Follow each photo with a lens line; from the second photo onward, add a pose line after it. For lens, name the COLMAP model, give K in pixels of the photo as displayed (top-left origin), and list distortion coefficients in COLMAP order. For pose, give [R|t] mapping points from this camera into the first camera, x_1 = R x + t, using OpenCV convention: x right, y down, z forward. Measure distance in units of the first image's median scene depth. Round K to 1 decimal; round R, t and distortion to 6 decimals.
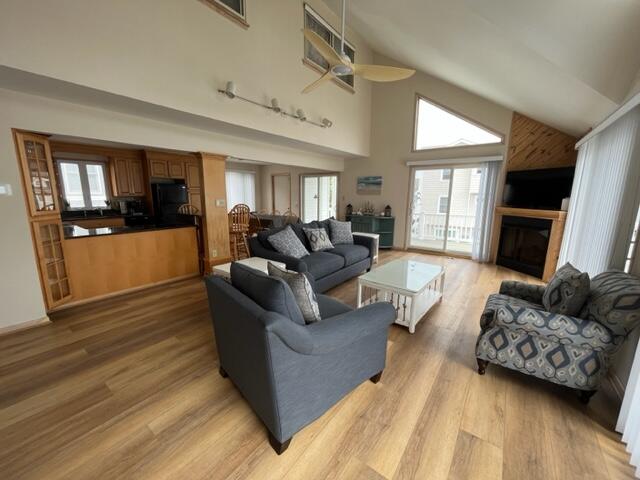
lens RADIAL K [[258.2, 0, 321.3], [0, 258.2, 241.8], [0, 0, 1]] dist [-0.000937, -0.000508]
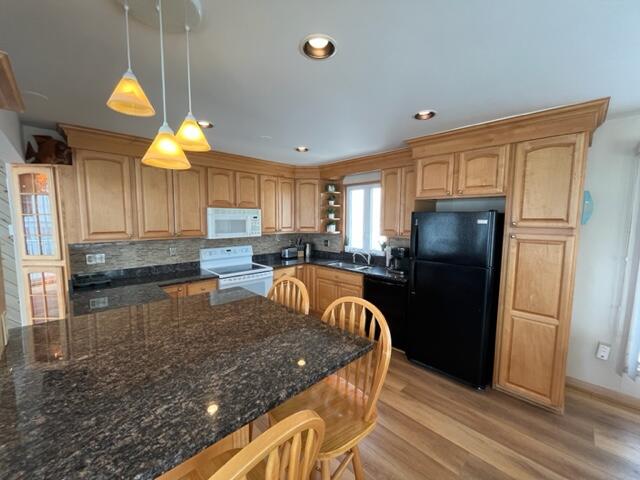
lens RADIAL K [[258.2, 0, 321.1], [0, 258.2, 242.7], [0, 0, 1]] dist [-0.000937, -0.000508]
pose [[-0.145457, 0.086030, -0.985617, -0.238196], [-0.190114, 0.975216, 0.113179, -0.246438], [0.970927, 0.203843, -0.125496, 1.147055]]
